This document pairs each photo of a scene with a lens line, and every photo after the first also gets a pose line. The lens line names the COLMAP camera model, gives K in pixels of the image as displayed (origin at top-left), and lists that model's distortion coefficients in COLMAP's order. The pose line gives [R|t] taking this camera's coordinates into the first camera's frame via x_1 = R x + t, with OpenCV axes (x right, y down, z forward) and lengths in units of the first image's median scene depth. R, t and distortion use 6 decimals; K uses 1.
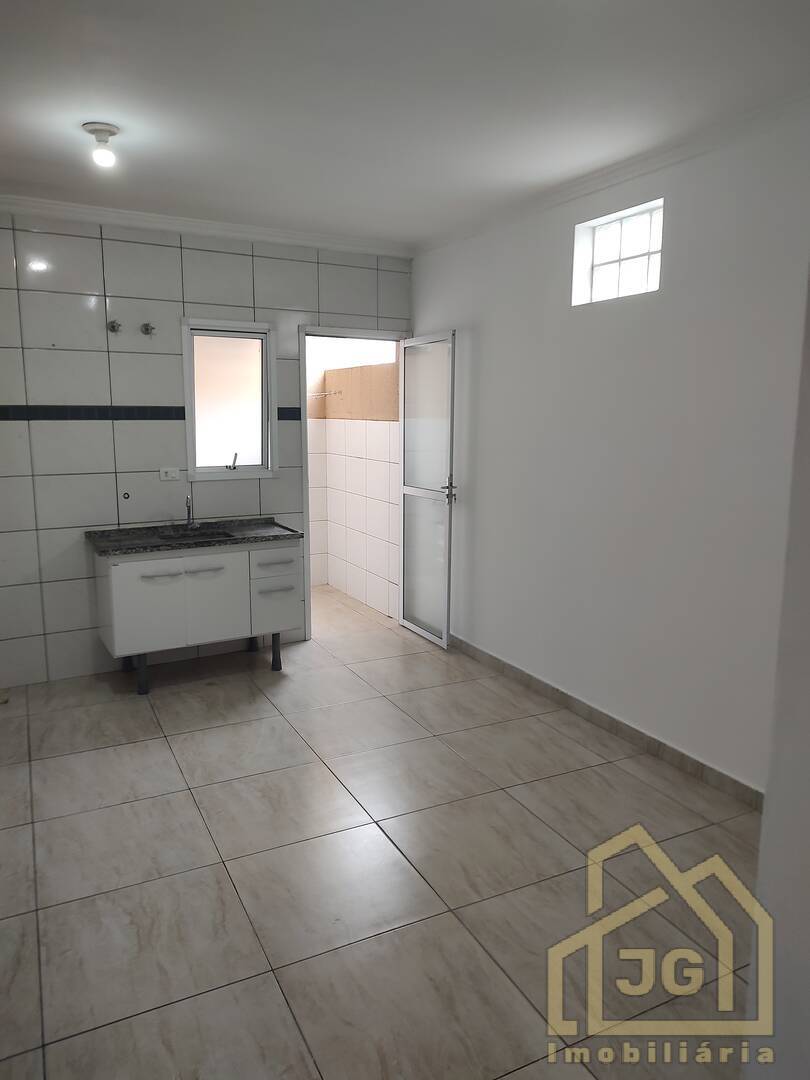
lens RADIAL K [[765.8, 0, 382.0], [0, 765.8, 564.6], [0, 0, 1]] dist [0.003491, -0.010630]
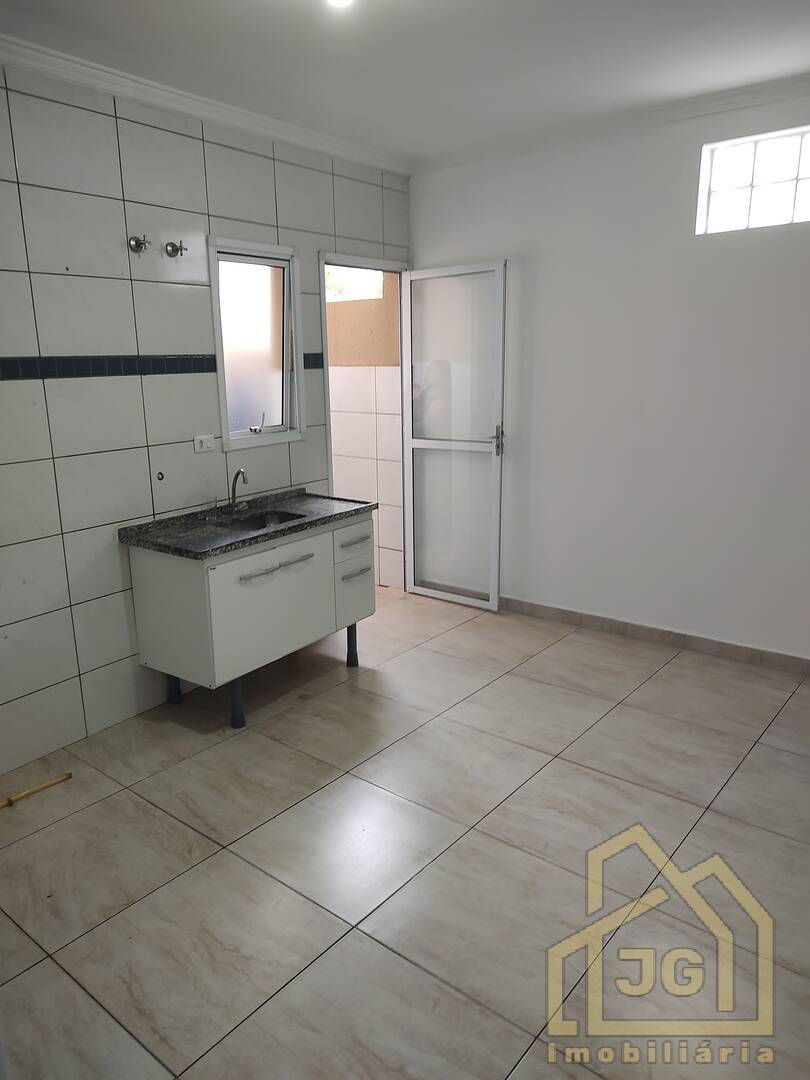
lens RADIAL K [[765.8, 0, 379.0], [0, 765.8, 570.3], [0, 0, 1]] dist [0.003491, -0.010630]
pose [[0.913165, -0.135301, 0.384479, -0.437214], [0.107194, 0.989810, 0.093728, -0.045554], [-0.393243, -0.044375, 0.918363, 0.215031]]
